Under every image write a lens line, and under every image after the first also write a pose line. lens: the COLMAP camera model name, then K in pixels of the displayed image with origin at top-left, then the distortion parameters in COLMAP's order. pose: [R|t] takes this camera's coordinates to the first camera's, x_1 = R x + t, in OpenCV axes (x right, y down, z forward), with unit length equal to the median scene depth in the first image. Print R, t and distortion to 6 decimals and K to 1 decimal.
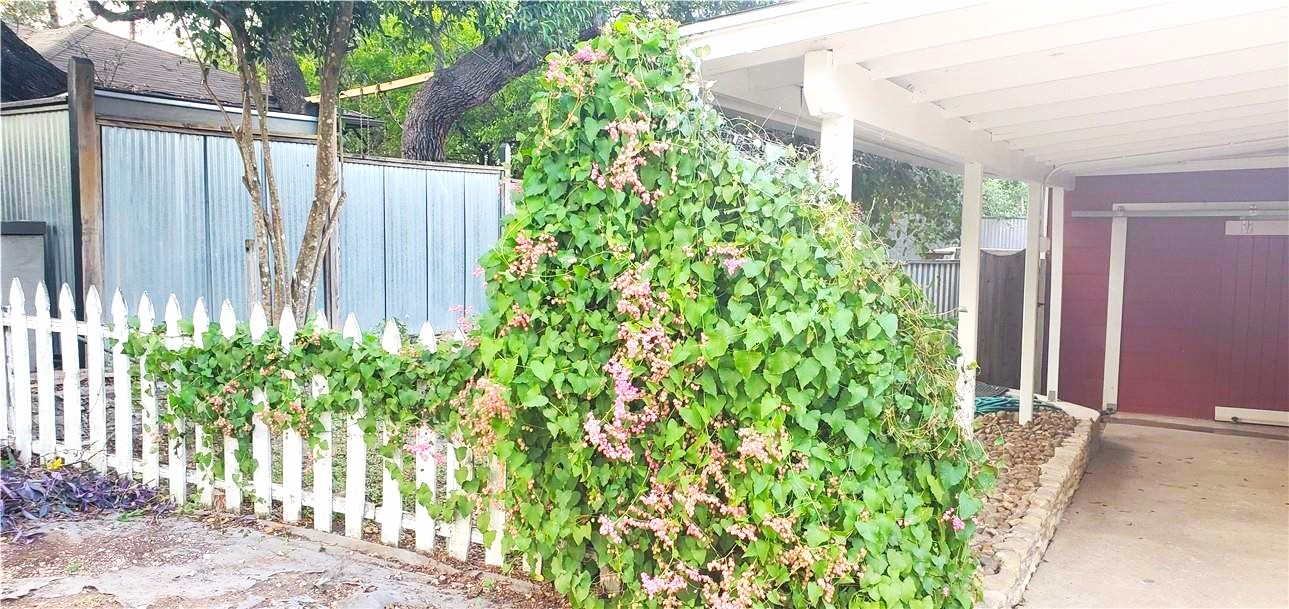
lens RADIAL K [[981.0, 0, 613.9], [0, 981.0, 311.7], [0, 0, 1]] dist [0.105458, -0.287228]
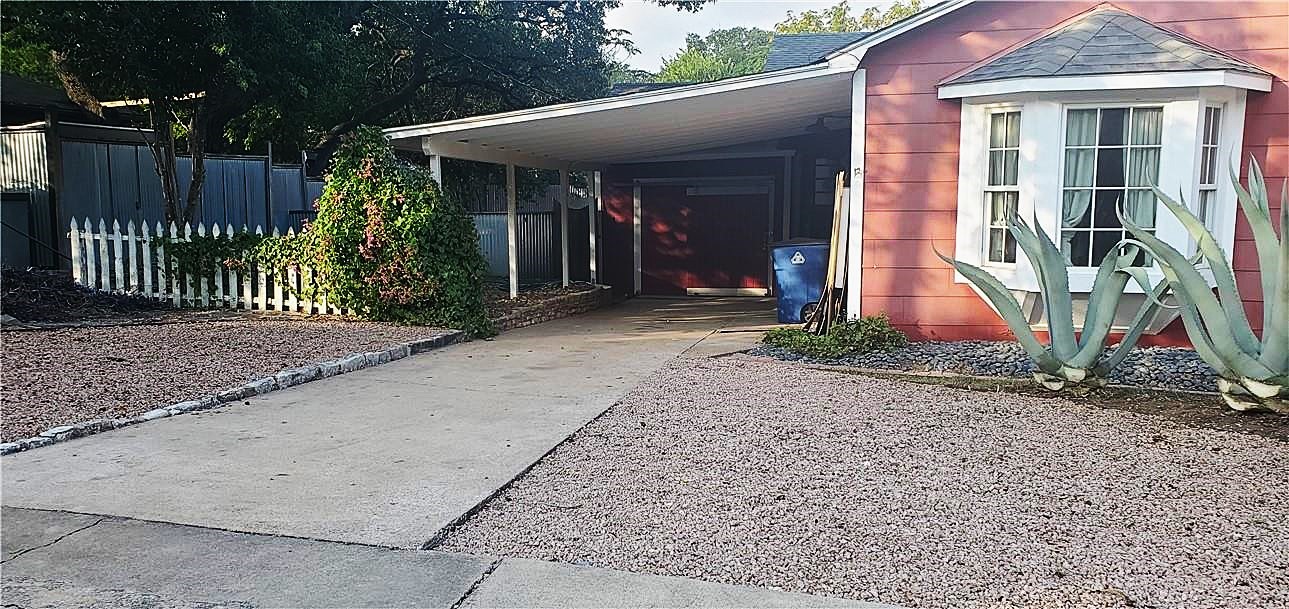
lens RADIAL K [[981.0, 0, 613.9], [0, 981.0, 311.7], [0, 0, 1]] dist [0.105458, -0.287228]
pose [[0.960140, -0.043796, 0.276068, -0.092812], [0.036397, 0.998829, 0.031870, 0.178253], [-0.277140, -0.020551, 0.960610, -1.743098]]
